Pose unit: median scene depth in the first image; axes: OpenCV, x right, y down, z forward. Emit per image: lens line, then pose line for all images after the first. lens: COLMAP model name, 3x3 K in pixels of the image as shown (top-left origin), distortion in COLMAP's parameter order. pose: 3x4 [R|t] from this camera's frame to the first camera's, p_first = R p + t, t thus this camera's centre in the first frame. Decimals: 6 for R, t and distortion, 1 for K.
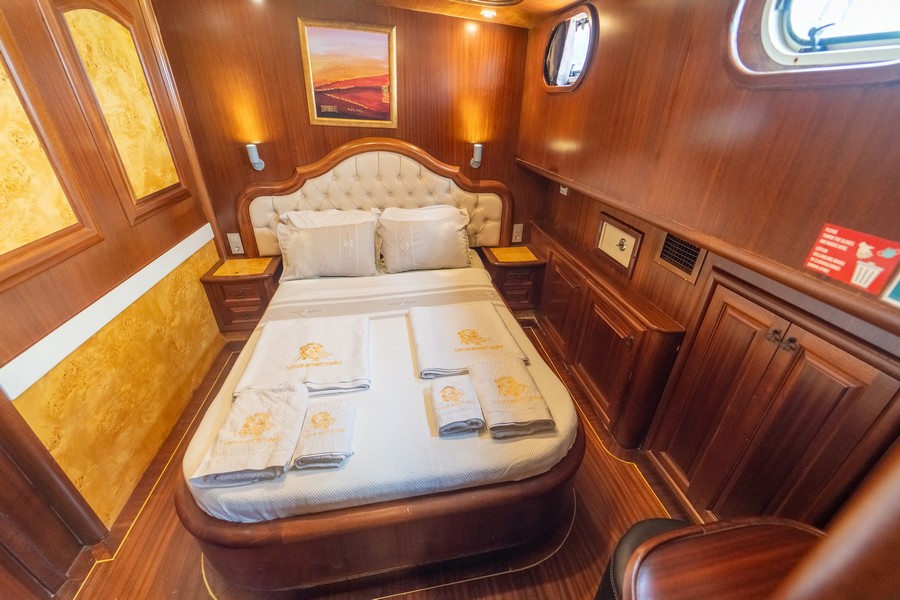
lens RADIAL K [[365.9, 0, 453.4], [0, 365.9, 302.2], [0, 0, 1]] dist [0.005658, -0.002910]
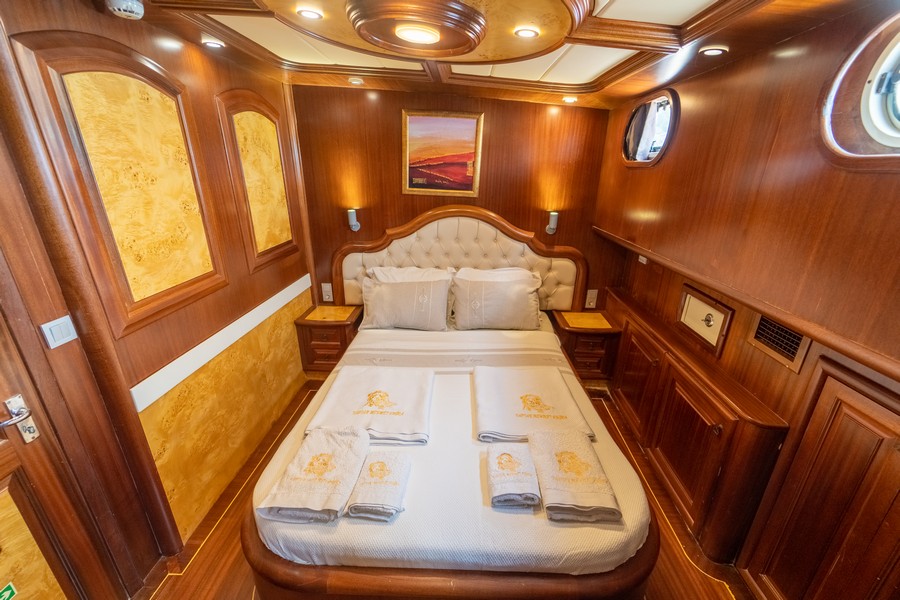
lens RADIAL K [[365.9, 0, 453.6], [0, 365.9, 302.1], [0, 0, 1]] dist [0.005658, -0.002910]
pose [[0.978142, 0.066032, -0.197175, 0.014420], [-0.094909, 0.985479, -0.140793, -0.013095], [0.185015, 0.156429, 0.970206, -0.024289]]
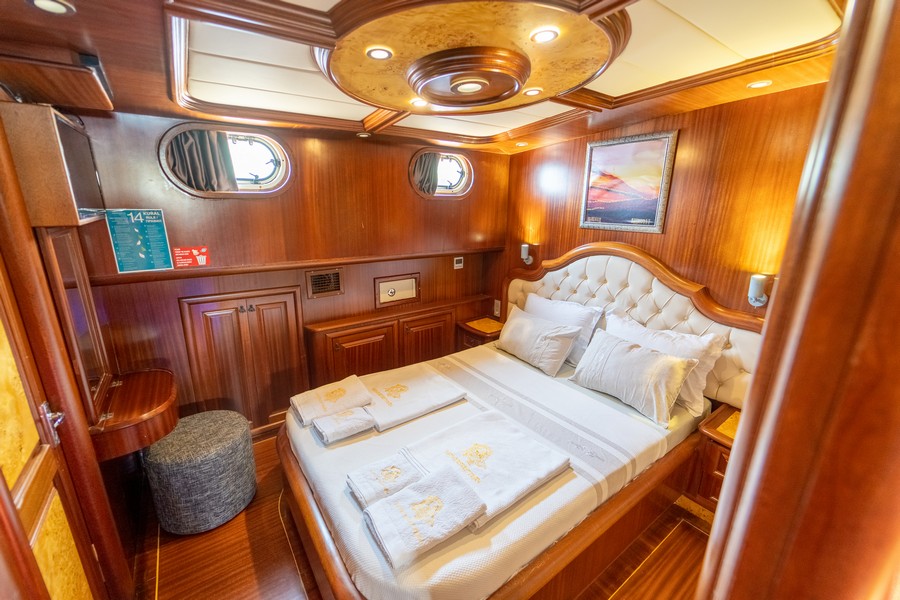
lens RADIAL K [[365.9, 0, 451.2], [0, 365.9, 302.7], [0, 0, 1]] dist [0.005658, -0.002910]
pose [[0.429913, 0.221436, -0.875295, 0.686516], [-0.421889, 0.906379, 0.022084, -0.204990], [0.798239, 0.359783, 0.483085, 0.351373]]
